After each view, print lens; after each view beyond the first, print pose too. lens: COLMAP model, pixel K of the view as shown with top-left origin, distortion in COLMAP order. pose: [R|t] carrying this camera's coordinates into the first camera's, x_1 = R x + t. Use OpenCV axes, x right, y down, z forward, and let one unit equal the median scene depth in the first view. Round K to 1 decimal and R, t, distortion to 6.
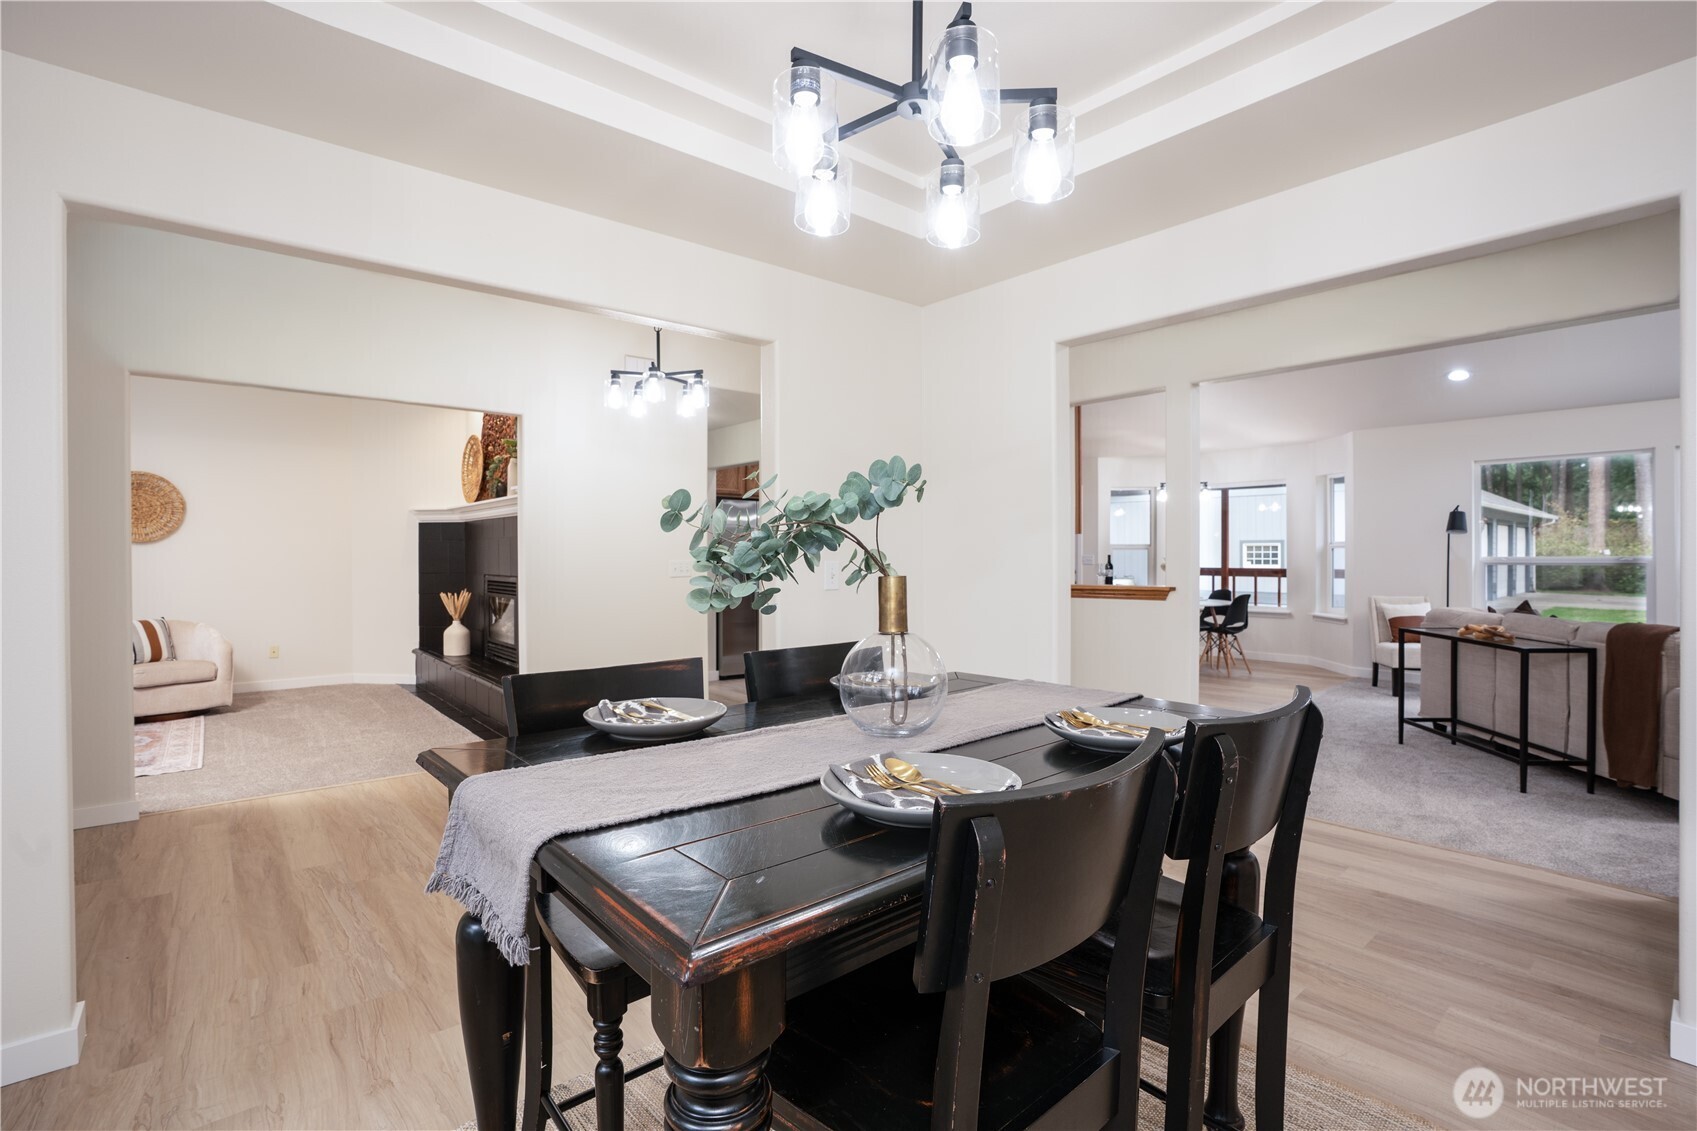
lens RADIAL K [[778.2, 0, 860.9], [0, 778.2, 558.0], [0, 0, 1]] dist [-0.040316, 0.005470]
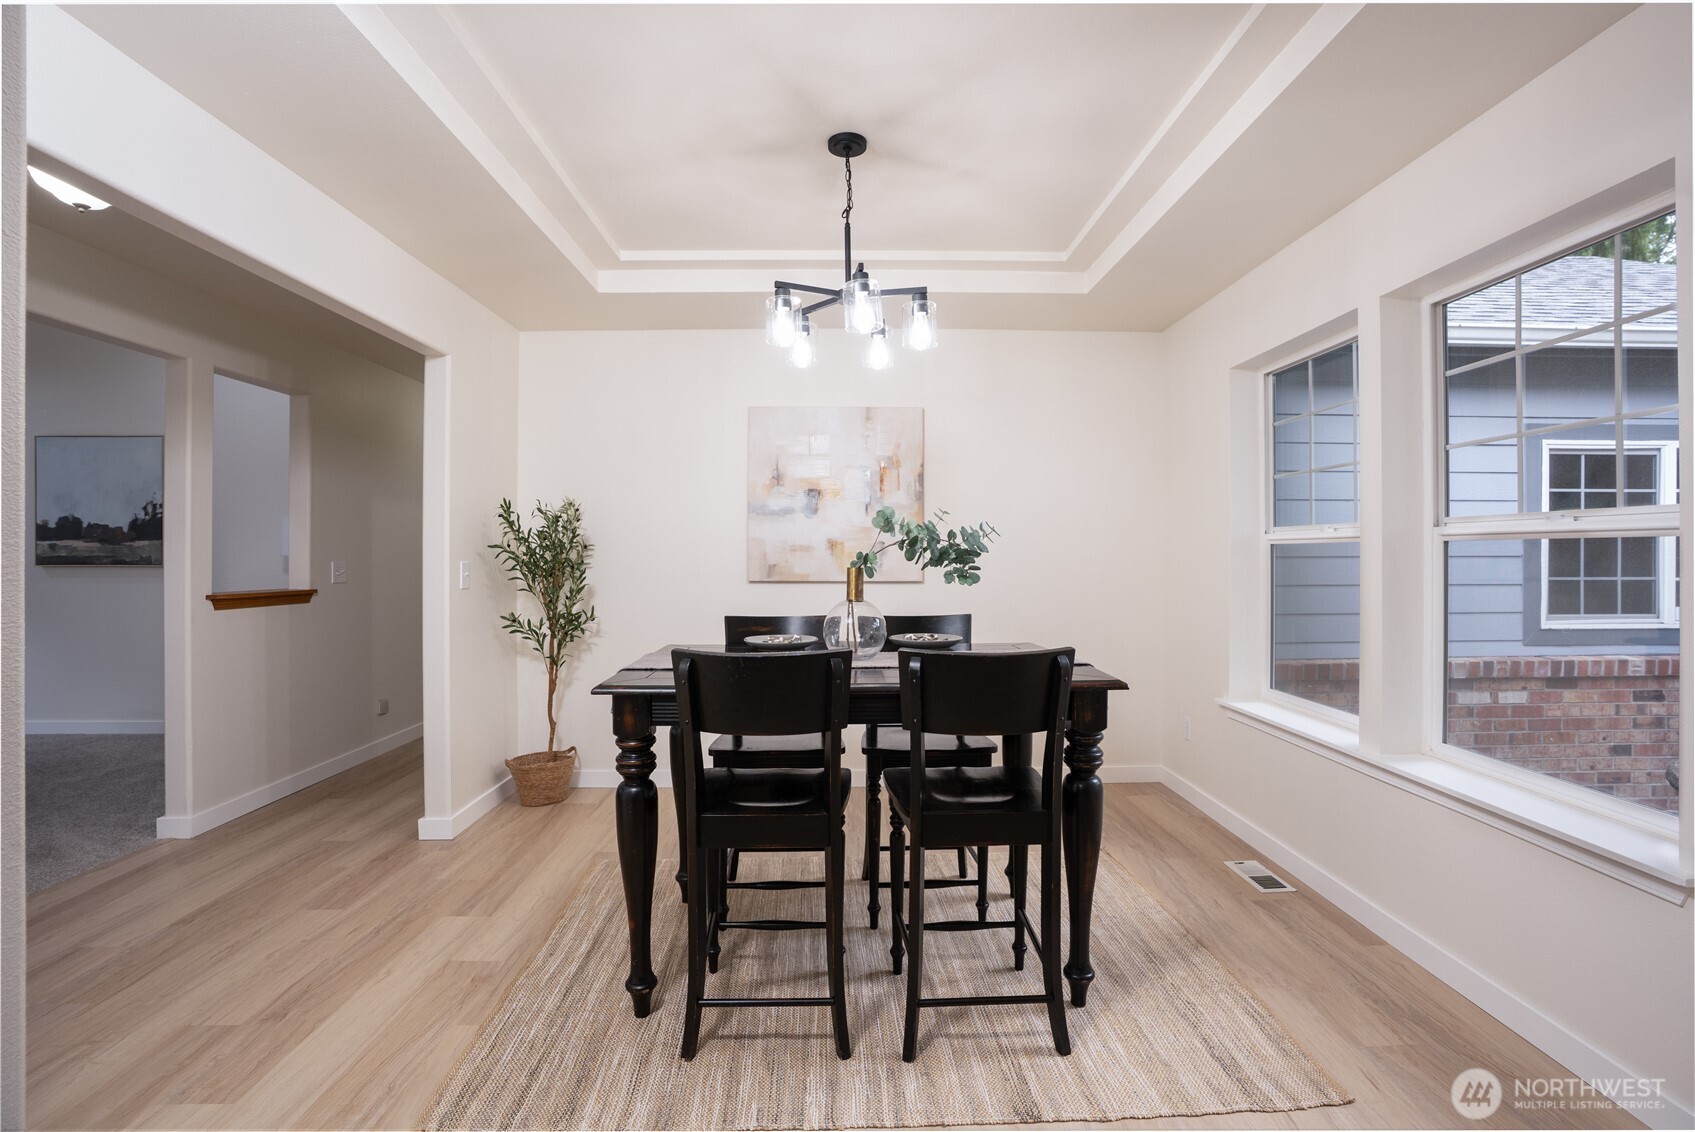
lens RADIAL K [[777.3, 0, 846.8], [0, 777.3, 556.6], [0, 0, 1]] dist [-0.040316, 0.005470]
pose [[-0.773337, 0.006553, 0.633961, -0.219243], [0.010178, 0.999946, 0.002080, 0.002836], [-0.633914, 0.008061, -0.773362, 0.505403]]
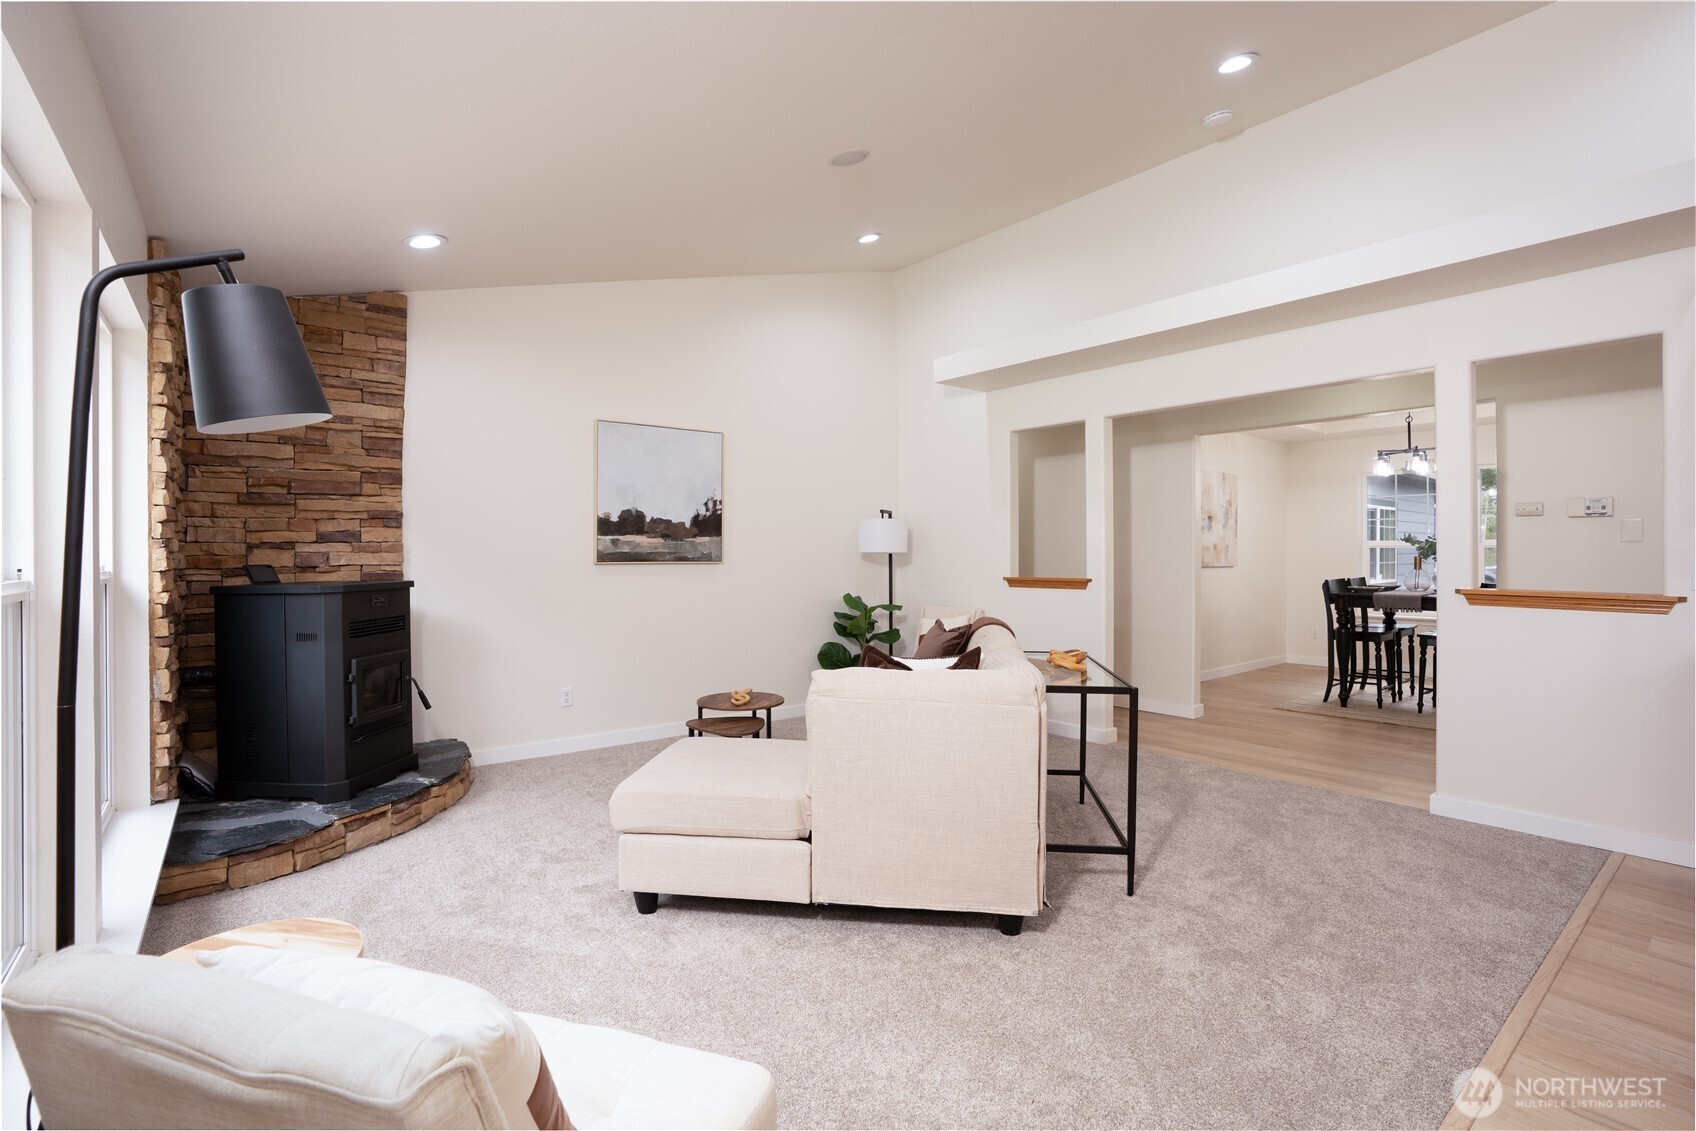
lens RADIAL K [[777.8, 0, 861.9], [0, 777.8, 561.3], [0, 0, 1]] dist [-0.040316, 0.005470]
pose [[-0.999739, 0.009137, 0.020932, 0.667690], [0.009362, 0.999899, 0.010679, -0.001428], [-0.020832, 0.010872, -0.999724, 1.170384]]
